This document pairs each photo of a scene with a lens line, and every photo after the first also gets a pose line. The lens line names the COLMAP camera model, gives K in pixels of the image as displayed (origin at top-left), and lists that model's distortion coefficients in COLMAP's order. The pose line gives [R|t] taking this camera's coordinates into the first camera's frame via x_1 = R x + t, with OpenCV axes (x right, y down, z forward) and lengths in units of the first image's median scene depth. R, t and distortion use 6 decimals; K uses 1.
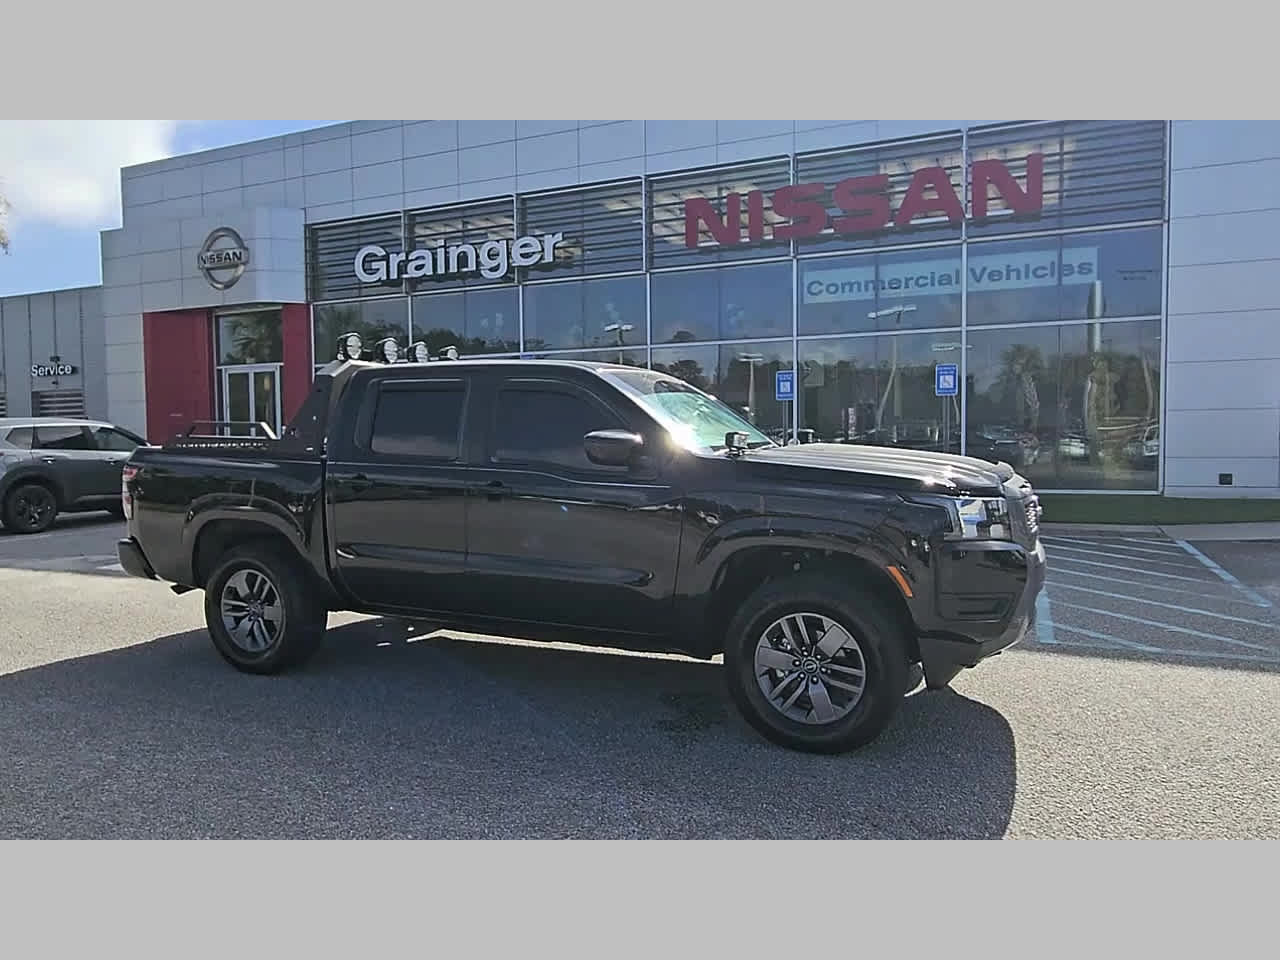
lens RADIAL K [[875.6, 0, 635.1], [0, 875.6, 481.2], [0, 0, 1]] dist [0.008364, -0.009035]
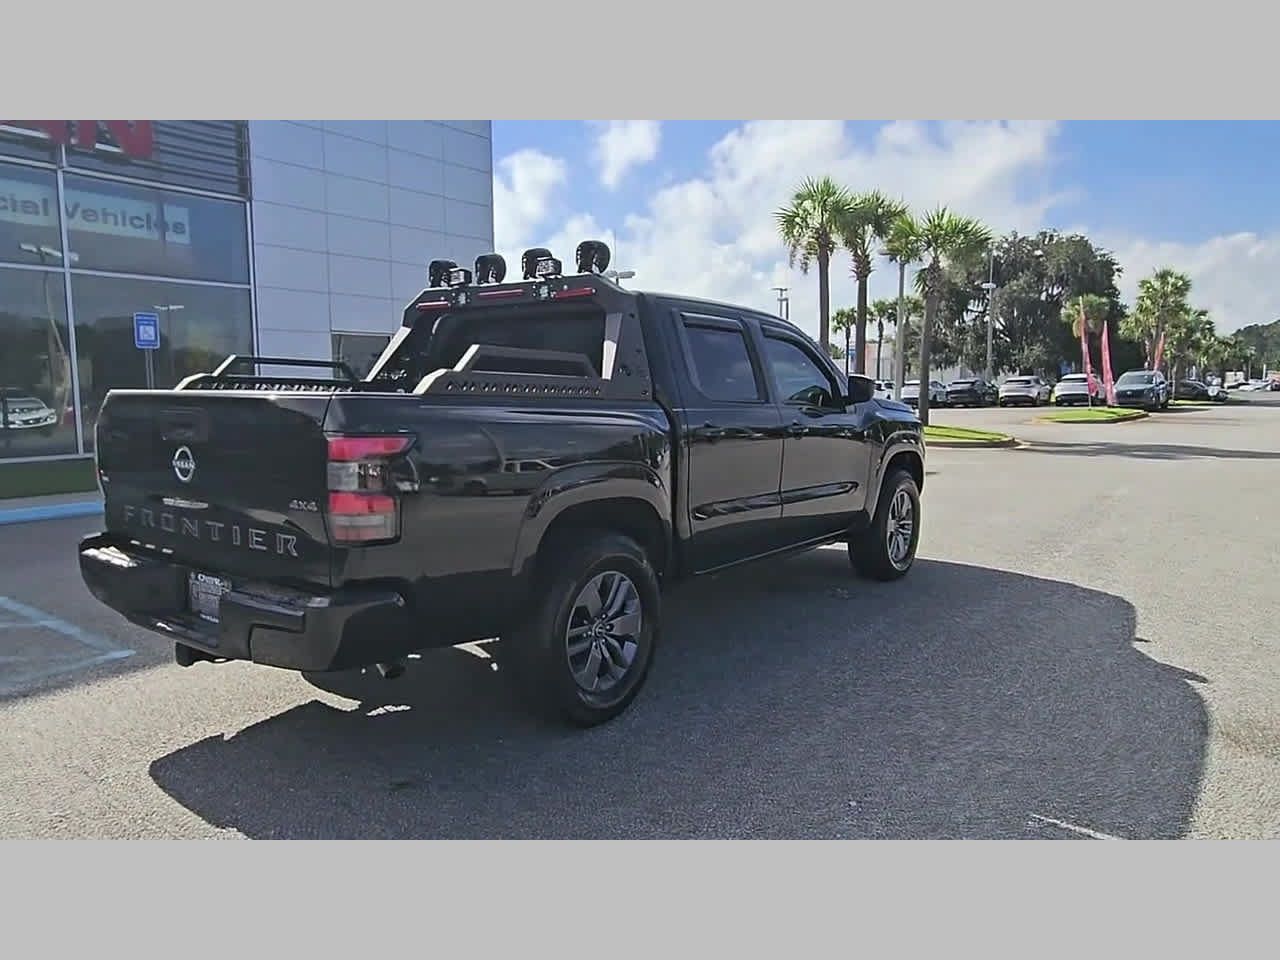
lens RADIAL K [[870.8, 0, 621.8], [0, 870.8, 476.5], [0, 0, 1]] dist [0.008205, -0.007204]
pose [[0.228964, -0.089744, 0.969289, -0.387741], [0.056476, 0.995289, 0.078811, -0.008635], [-0.971795, 0.036697, 0.232954, 0.296841]]
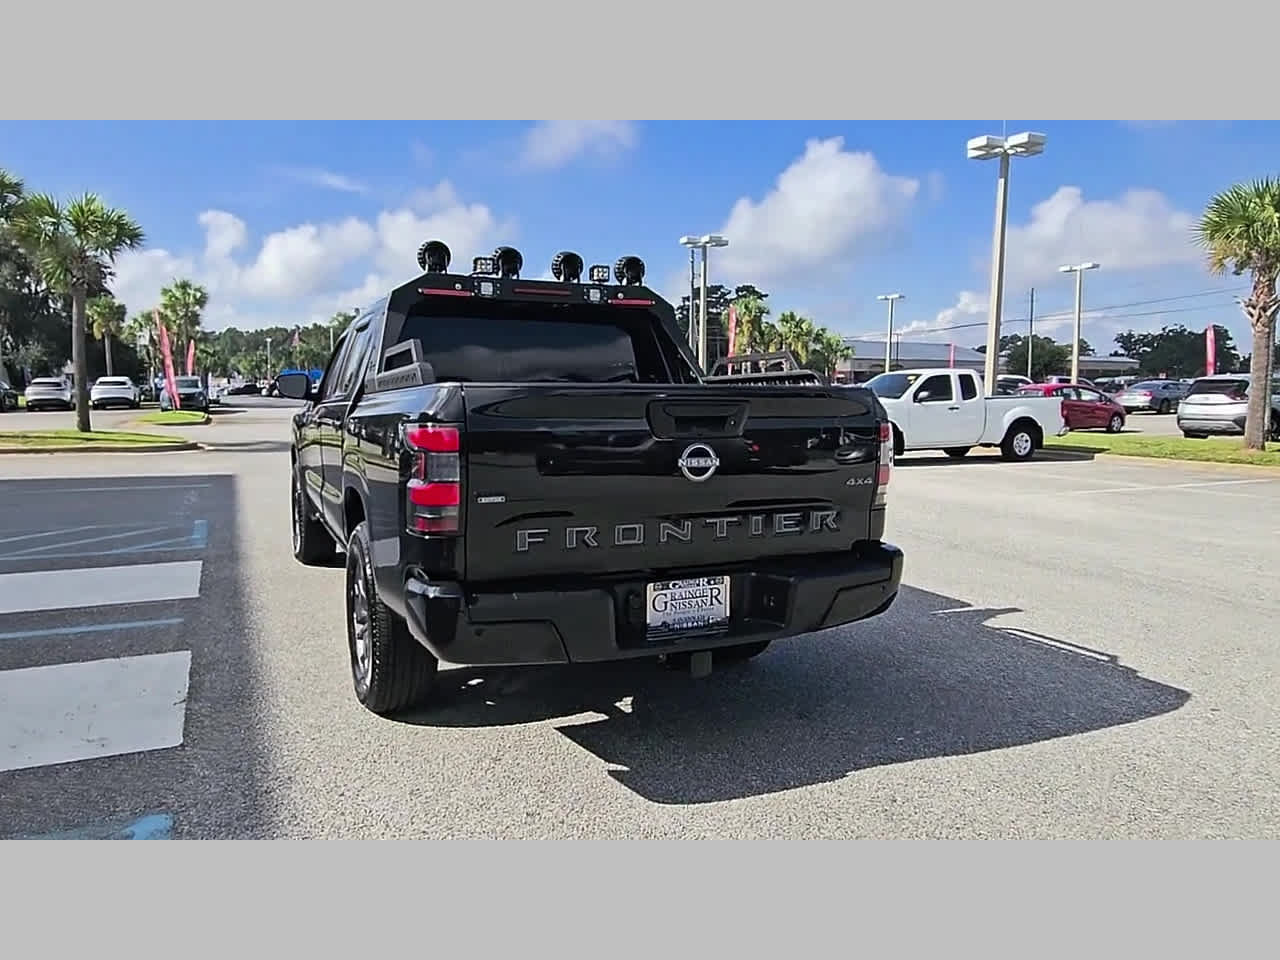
lens RADIAL K [[870.8, 0, 618.6], [0, 870.8, 476.9], [0, 0, 1]] dist [0.008205, -0.007204]
pose [[-0.753422, -0.057264, 0.655039, -0.326267], [0.040291, 0.990308, 0.132917, -0.024296], [-0.656302, 0.126535, -0.743812, 0.600272]]
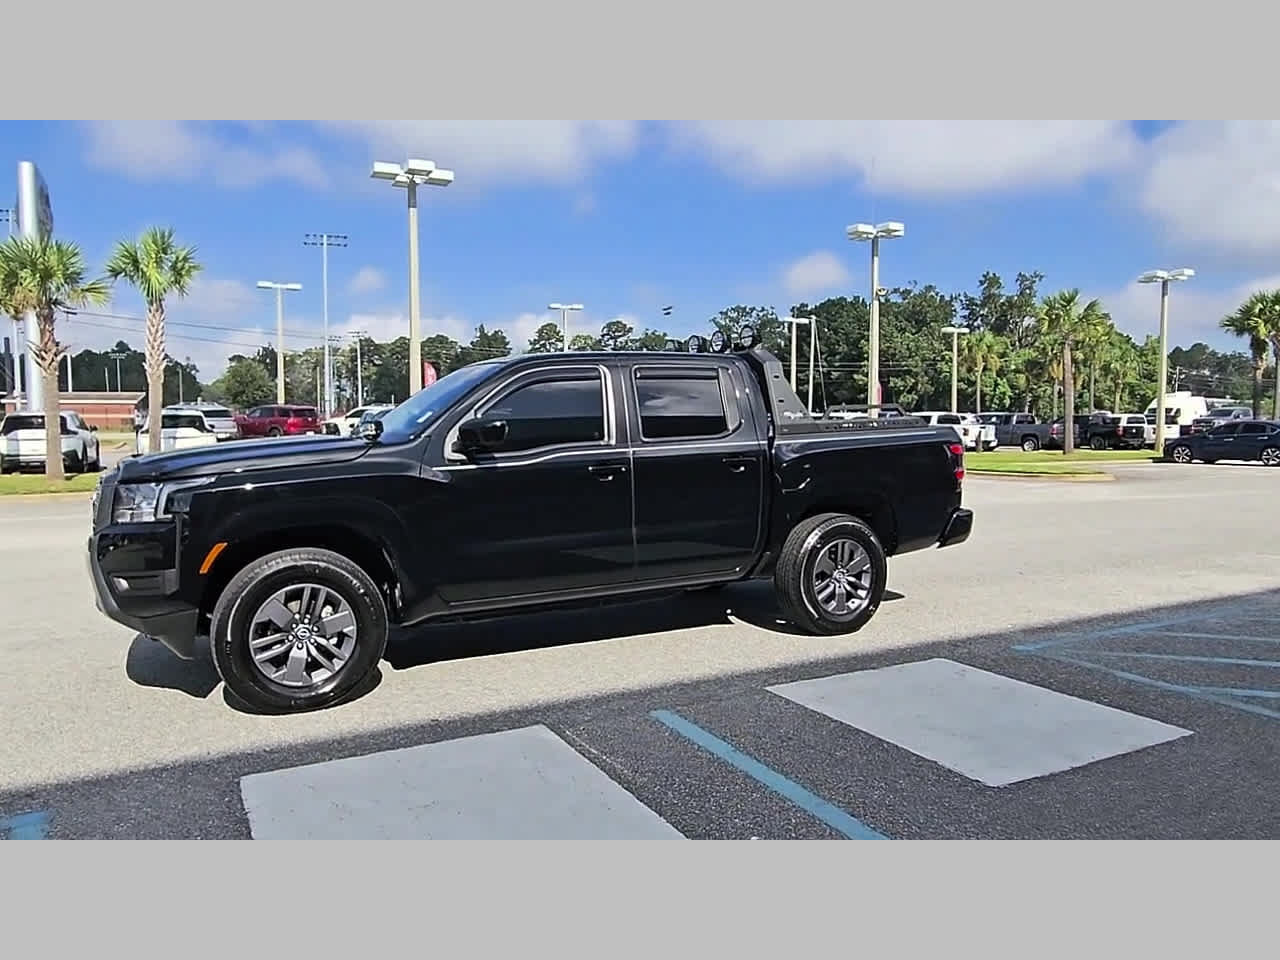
lens RADIAL K [[870.8, 0, 621.3], [0, 870.8, 481.5], [0, 0, 1]] dist [0.008205, -0.007204]
pose [[-0.626788, 0.068279, -0.776193, 0.242007], [-0.028995, 0.993419, 0.110802, -0.036309], [0.778650, 0.091956, -0.620683, 0.626560]]
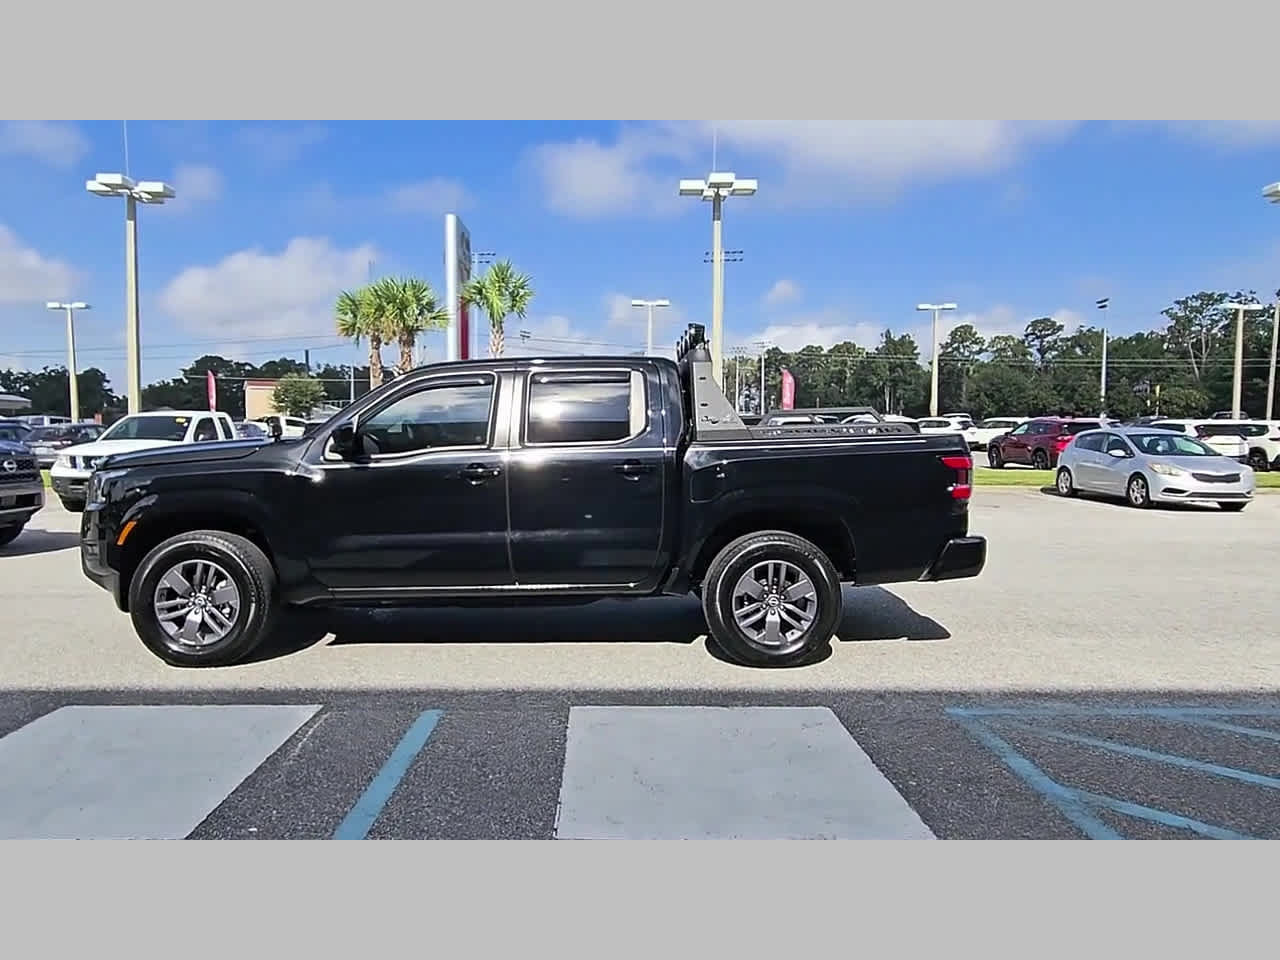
lens RADIAL K [[870.8, 0, 620.1], [0, 870.8, 483.5], [0, 0, 1]] dist [0.008205, -0.007204]
pose [[-0.909135, 0.036595, -0.414891, 0.080419], [-0.011961, 0.993428, 0.113833, -0.038978], [0.416330, 0.108452, -0.902722, 0.743838]]
